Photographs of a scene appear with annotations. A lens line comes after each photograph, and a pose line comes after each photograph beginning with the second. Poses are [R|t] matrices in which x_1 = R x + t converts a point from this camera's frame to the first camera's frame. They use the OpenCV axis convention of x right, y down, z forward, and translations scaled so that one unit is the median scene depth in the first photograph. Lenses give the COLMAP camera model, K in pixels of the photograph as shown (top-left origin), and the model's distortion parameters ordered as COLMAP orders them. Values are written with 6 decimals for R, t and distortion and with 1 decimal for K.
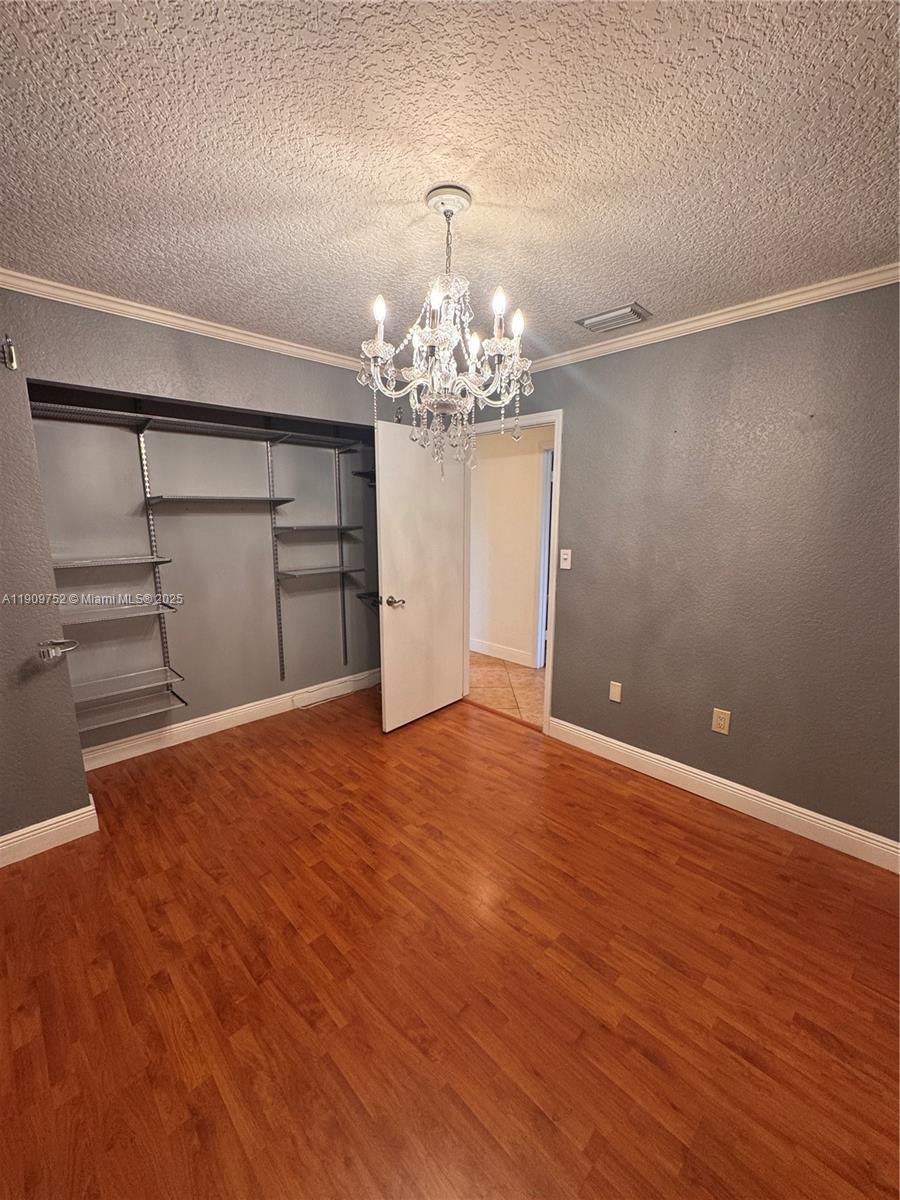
lens RADIAL K [[481.9, 0, 452.0], [0, 481.9, 596.4], [0, 0, 1]] dist [0.000044, -0.000176]
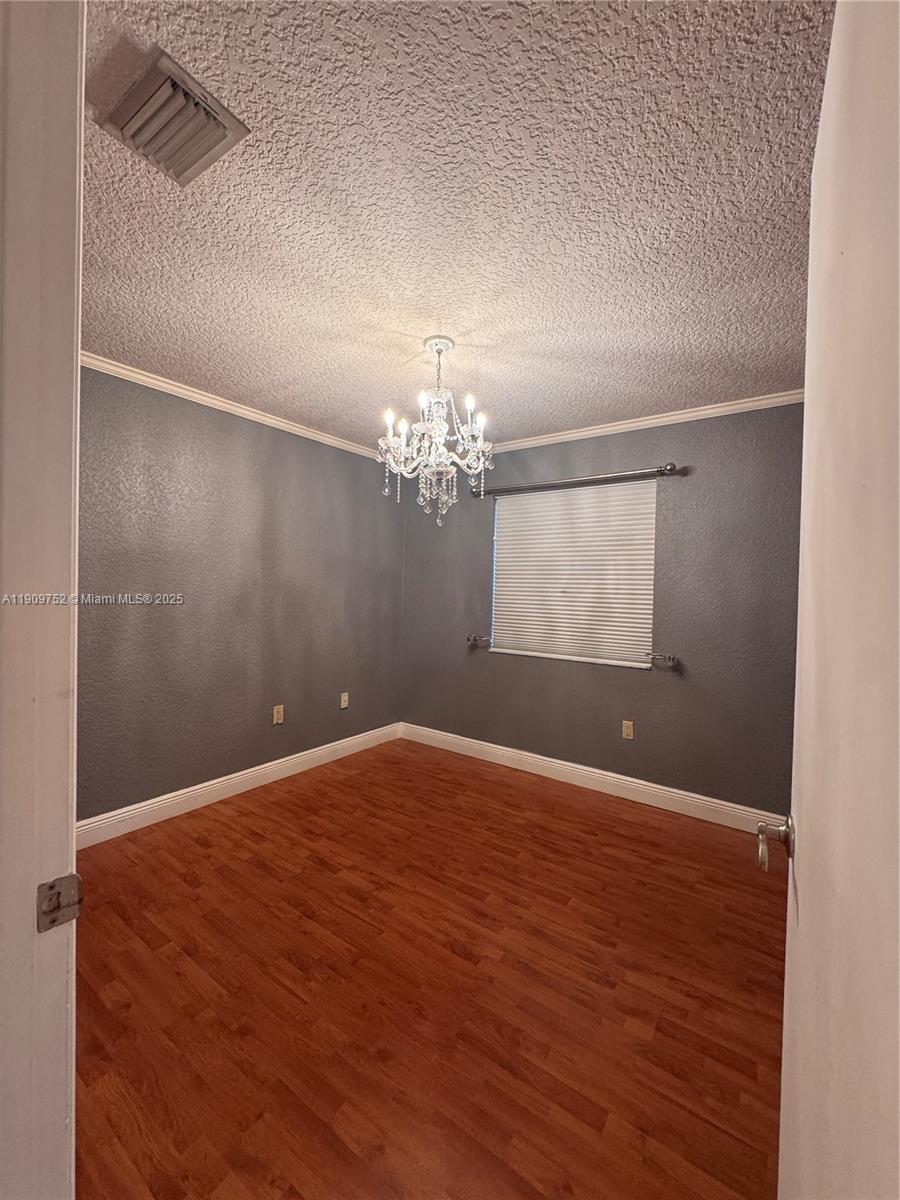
lens RADIAL K [[481.9, 0, 452.0], [0, 481.9, 596.4], [0, 0, 1]] dist [0.000044, -0.000176]
pose [[-0.984788, -0.020687, -0.172522, 0.160745], [-0.053601, 0.980633, 0.188374, -0.274710], [0.165284, 0.194756, -0.966825, 2.137362]]
